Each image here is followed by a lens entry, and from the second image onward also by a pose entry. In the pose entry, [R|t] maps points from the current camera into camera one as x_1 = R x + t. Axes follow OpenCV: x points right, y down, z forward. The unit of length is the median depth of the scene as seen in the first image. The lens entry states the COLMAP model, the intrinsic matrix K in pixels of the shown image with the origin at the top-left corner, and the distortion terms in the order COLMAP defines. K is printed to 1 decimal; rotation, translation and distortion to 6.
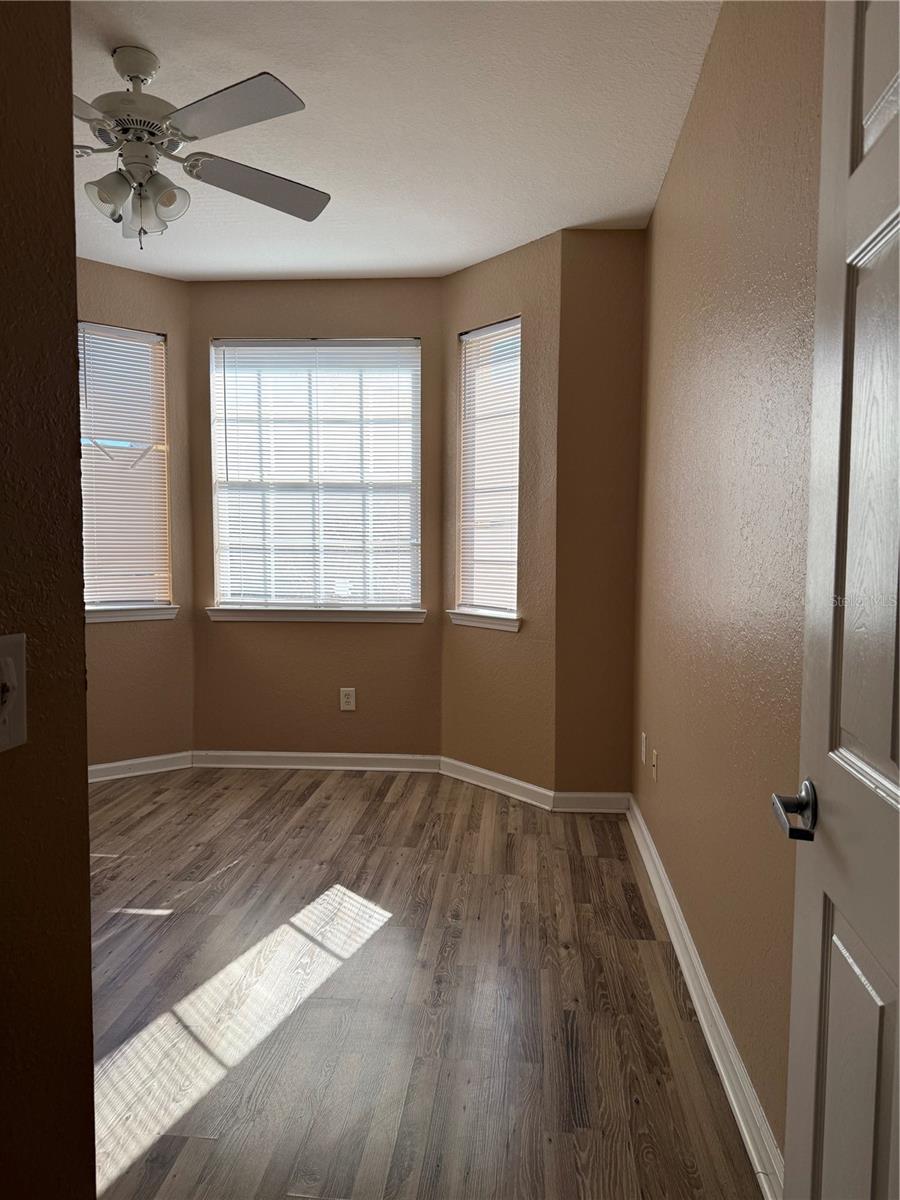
lens RADIAL K [[839.7, 0, 446.7], [0, 839.7, 602.1], [0, 0, 1]] dist [0.151906, -0.268949]
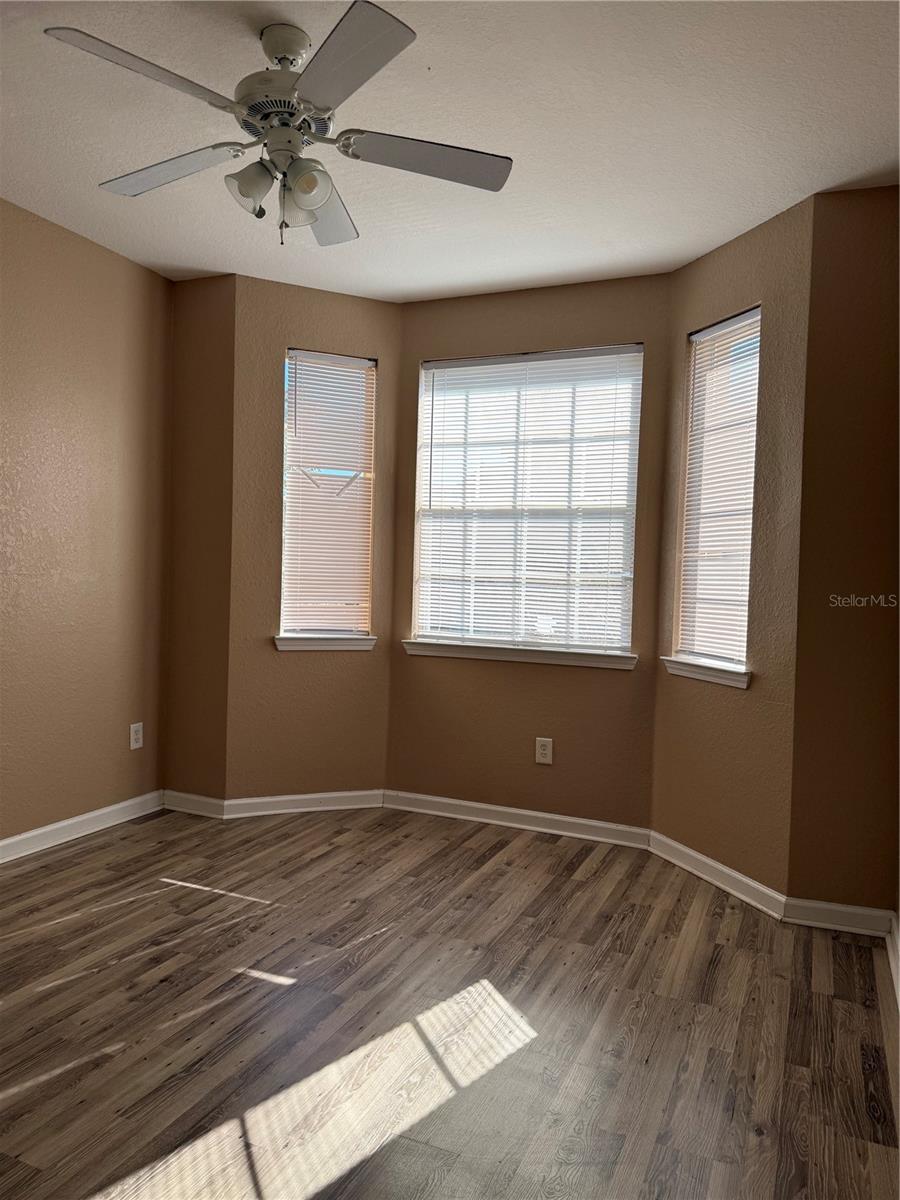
lens RADIAL K [[840.1, 0, 445.9], [0, 840.1, 601.5], [0, 0, 1]] dist [0.099089, -0.138891]
pose [[0.948266, 0.031111, -0.315949, 0.082612], [-0.044928, 0.998322, -0.036540, -0.006648], [0.314282, 0.048845, 0.948072, 0.164808]]
